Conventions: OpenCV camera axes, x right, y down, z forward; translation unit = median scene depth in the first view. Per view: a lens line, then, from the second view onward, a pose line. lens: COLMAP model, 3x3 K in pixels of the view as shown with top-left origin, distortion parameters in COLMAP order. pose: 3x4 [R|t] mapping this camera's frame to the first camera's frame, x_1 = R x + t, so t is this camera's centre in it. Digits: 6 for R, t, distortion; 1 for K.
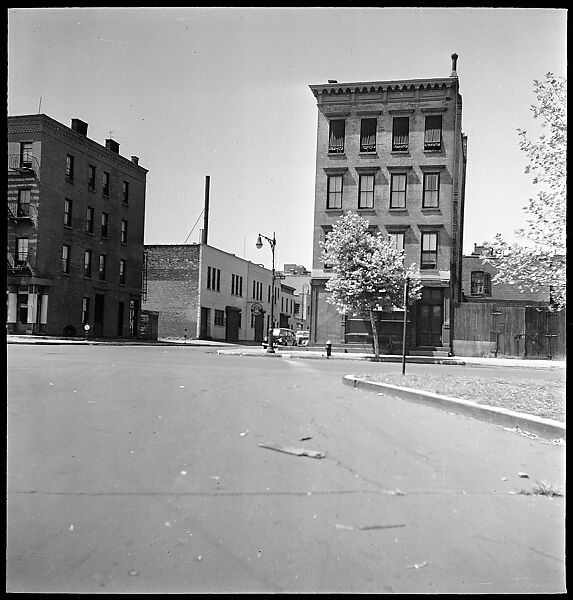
lens RADIAL K [[706.0, 0, 307.0], [0, 706.0, 314.2], [0, 0, 1]] dist [0.143923, -0.501097]
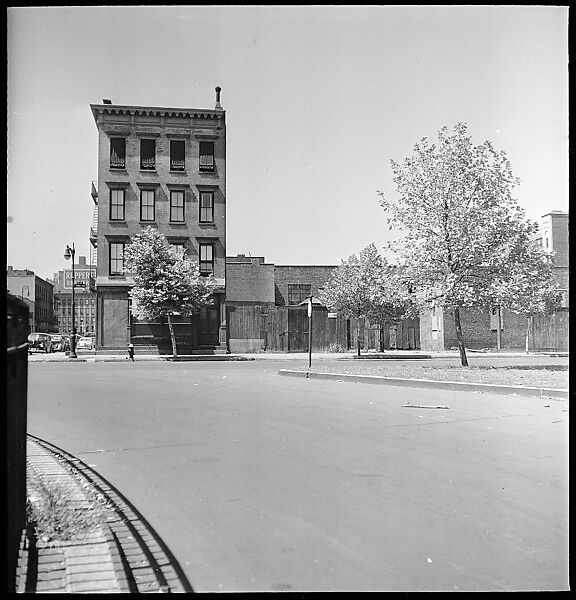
lens RADIAL K [[704.3, 0, 287.6], [0, 704.3, 301.6], [0, 0, 1]] dist [-0.003824, -0.037346]
pose [[0.917417, -0.015919, 0.397609, -0.153742], [0.021527, 0.999722, -0.009645, -0.010777], [-0.397345, 0.017408, 0.917504, -0.074999]]
